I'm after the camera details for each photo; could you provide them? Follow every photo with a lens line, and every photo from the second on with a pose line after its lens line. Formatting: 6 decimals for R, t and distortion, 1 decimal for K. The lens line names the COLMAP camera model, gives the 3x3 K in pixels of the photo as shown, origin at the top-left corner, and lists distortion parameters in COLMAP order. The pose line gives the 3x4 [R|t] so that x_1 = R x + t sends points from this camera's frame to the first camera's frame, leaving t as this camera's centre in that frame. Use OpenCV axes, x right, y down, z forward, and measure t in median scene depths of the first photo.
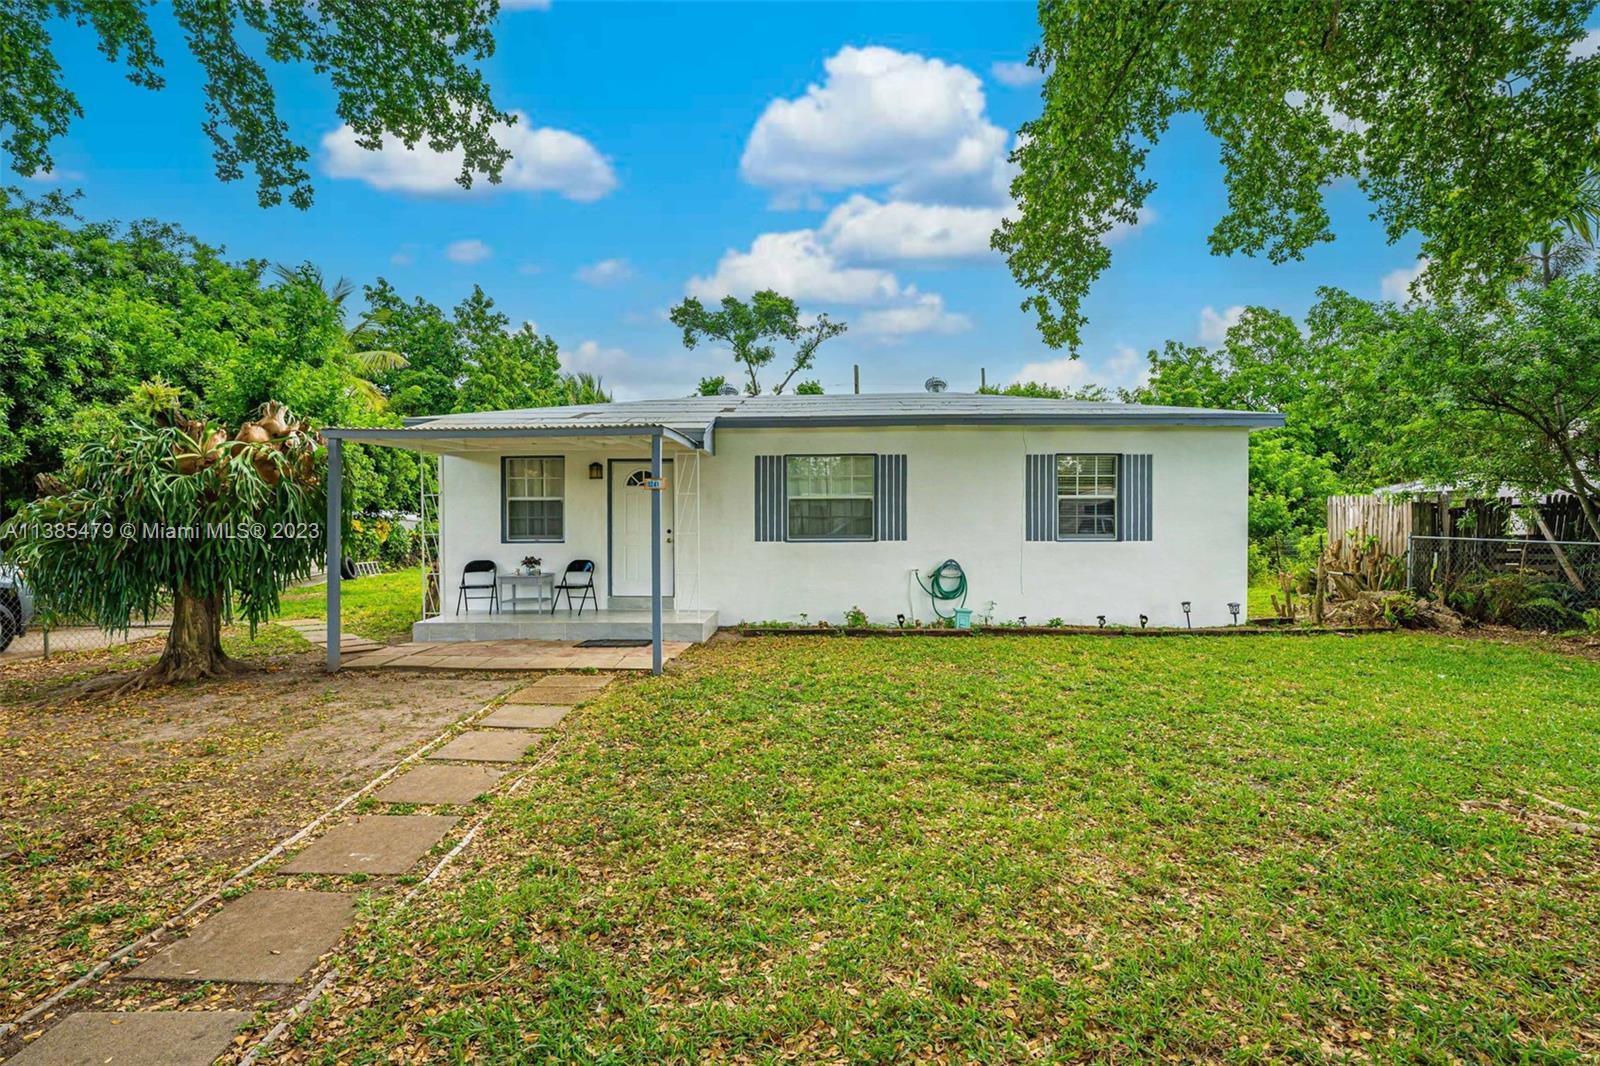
lens RADIAL K [[711.1, 0, 792.8], [0, 711.1, 529.1], [0, 0, 1]] dist [-0.021936, 0.000010]
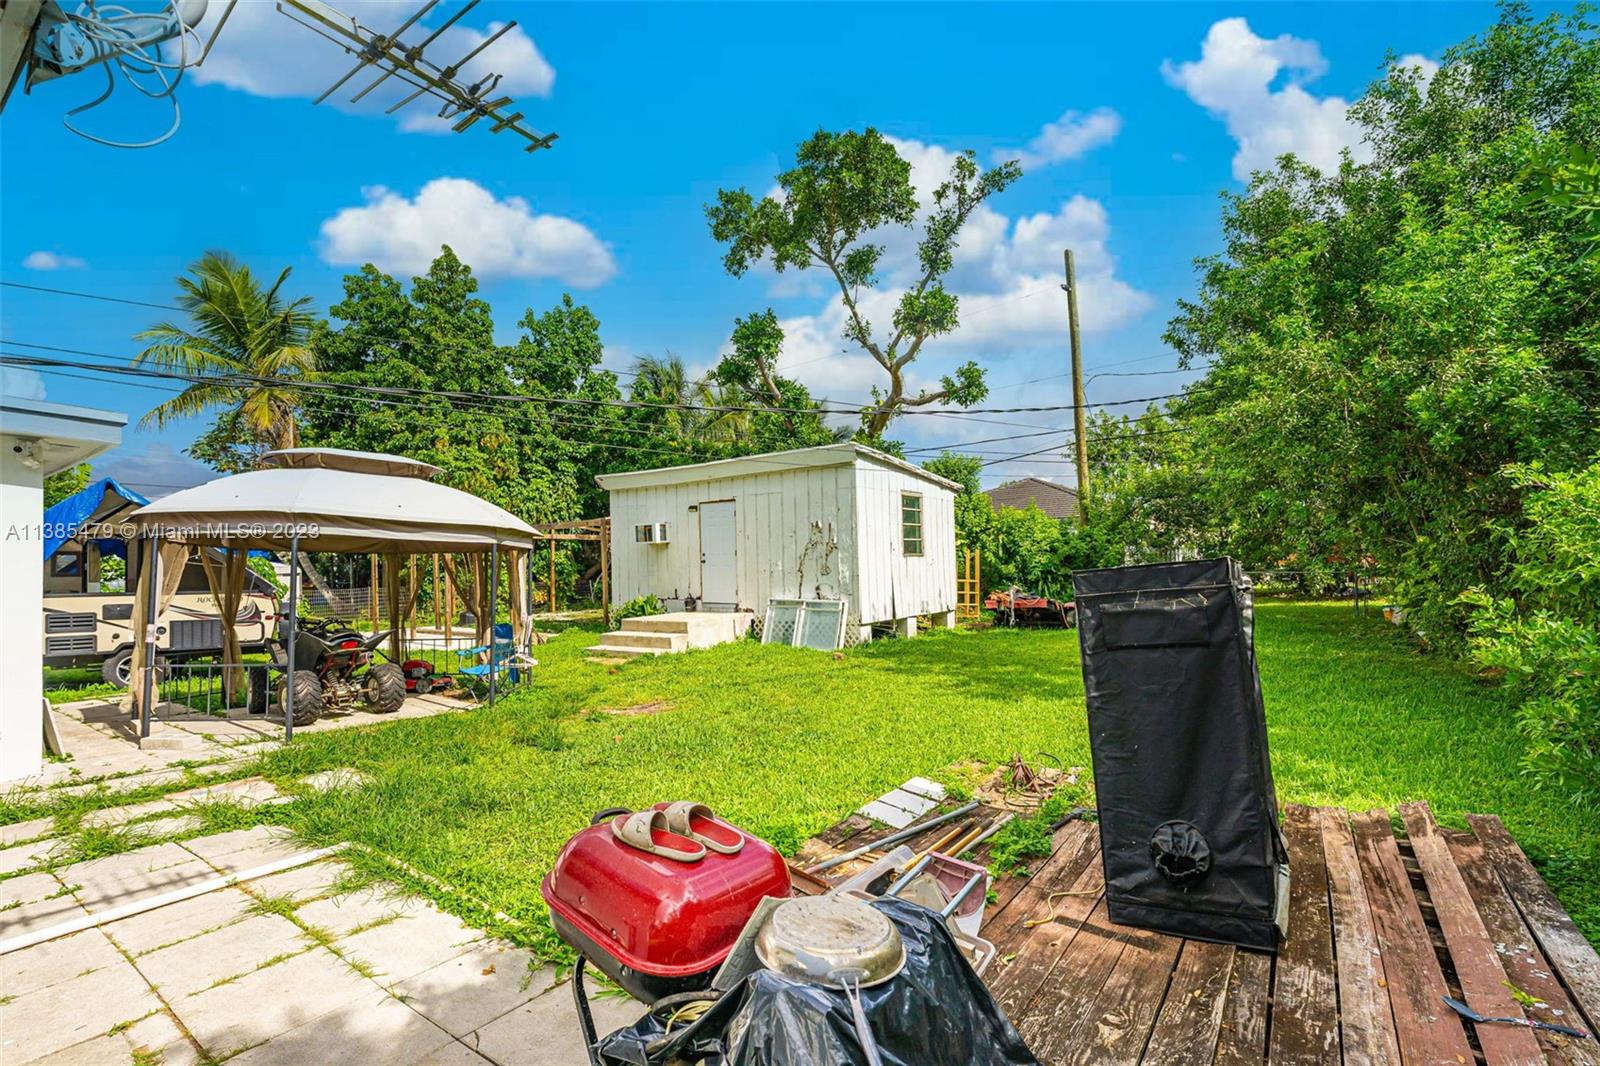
lens RADIAL K [[705.9, 0, 807.8], [0, 705.9, 541.1], [0, 0, 1]] dist [-0.001147, -0.000114]
pose [[0.851815, -0.033230, -0.522788, 0.729067], [0.013831, 0.999065, -0.040967, -0.035067], [0.523661, 0.027666, 0.851478, 1.905763]]
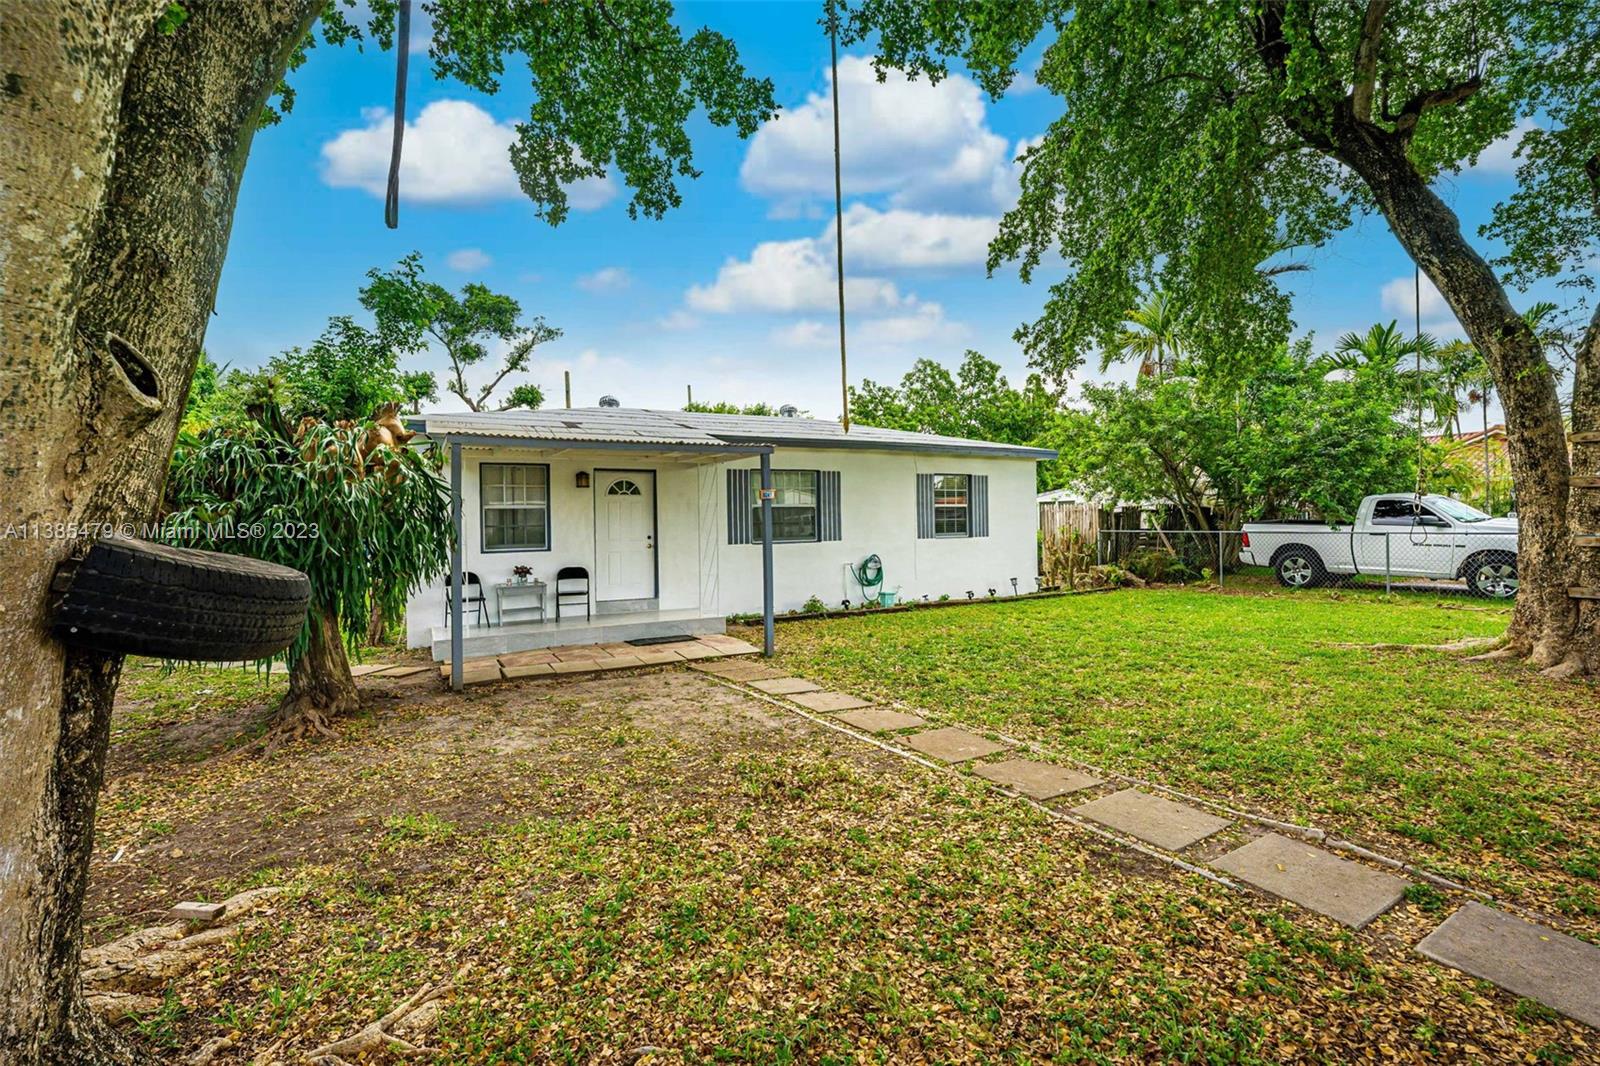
lens RADIAL K [[711.1, 0, 792.8], [0, 711.1, 529.1], [0, 0, 1]] dist [-0.021936, 0.000010]
pose [[0.865469, -0.015416, 0.500725, -0.531057], [0.020725, 0.999773, -0.005041, 0.000578], [-0.500533, 0.014741, 0.865592, -0.032627]]
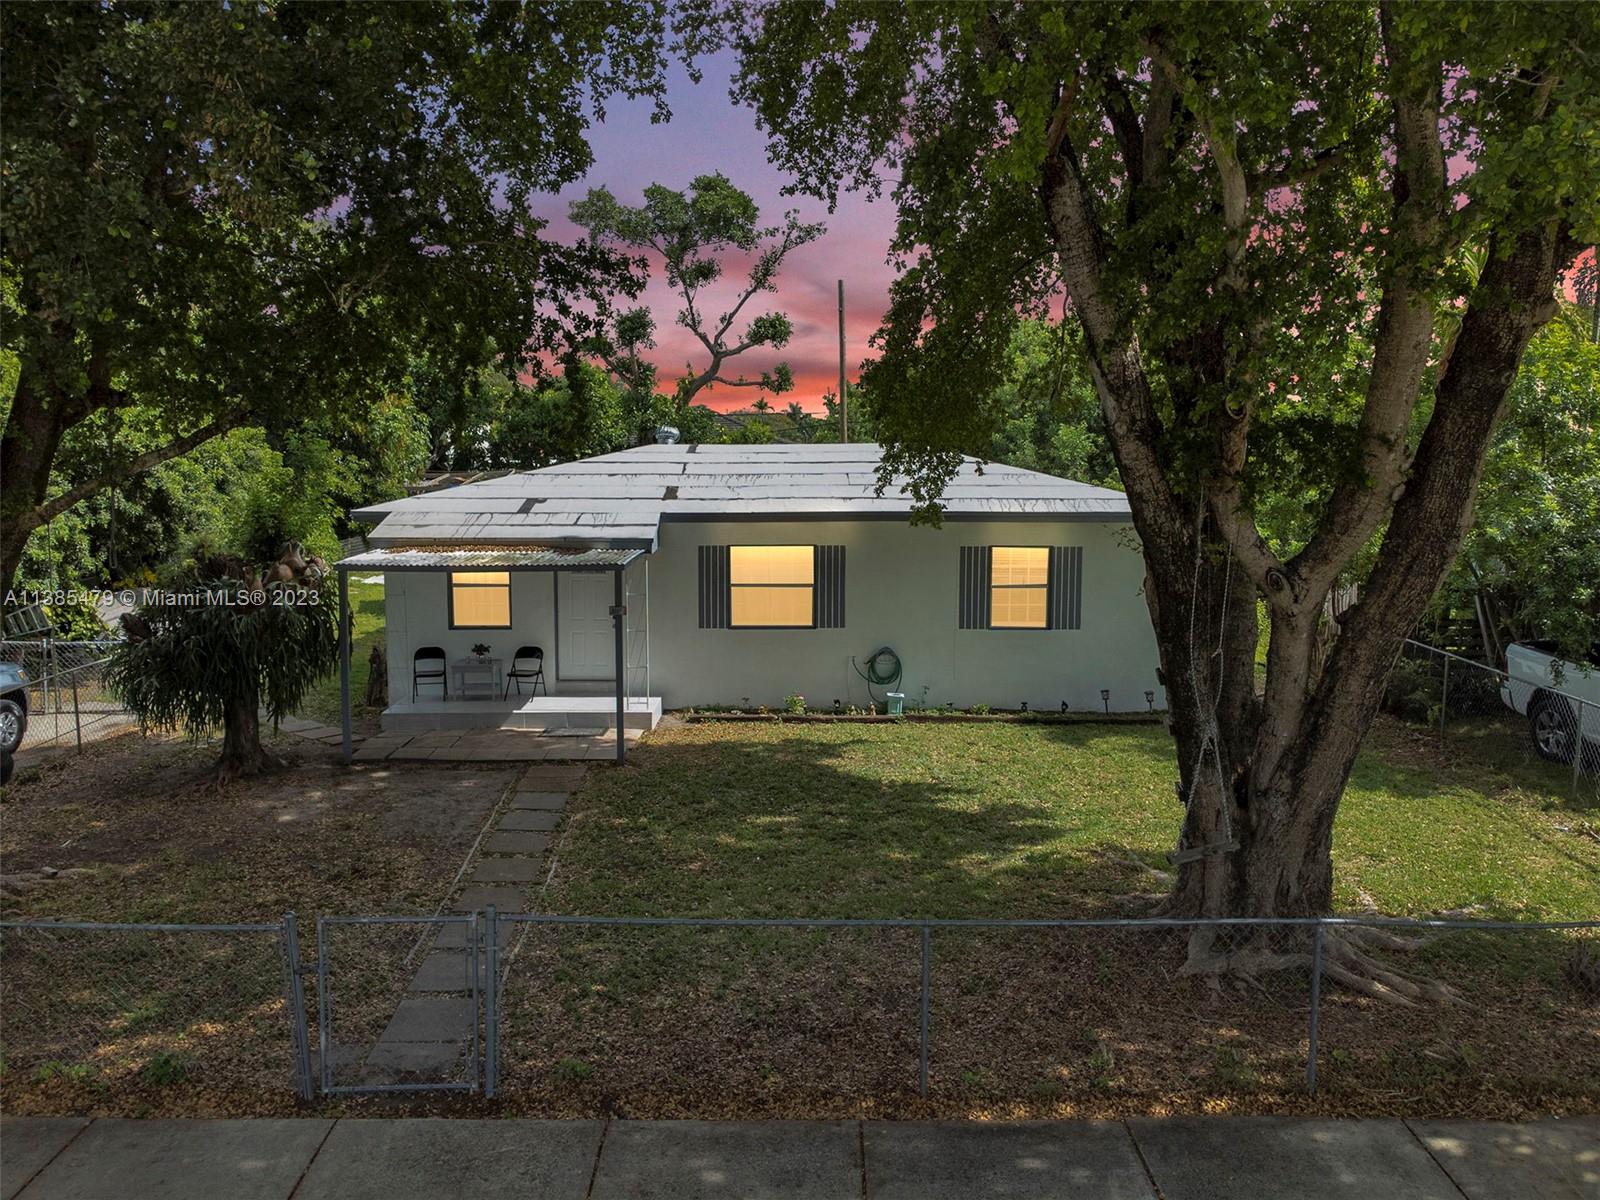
lens RADIAL K [[1217.3, 0, 778.2], [0, 1217.3, 598.4], [0, 0, 1]] dist [0.021347, 0.006570]
pose [[0.999850, -0.001501, 0.017240, 0.032140], [-0.000425, 0.993806, 0.111126, -0.223697], [-0.017300, -0.111116, 0.993657, -0.758054]]
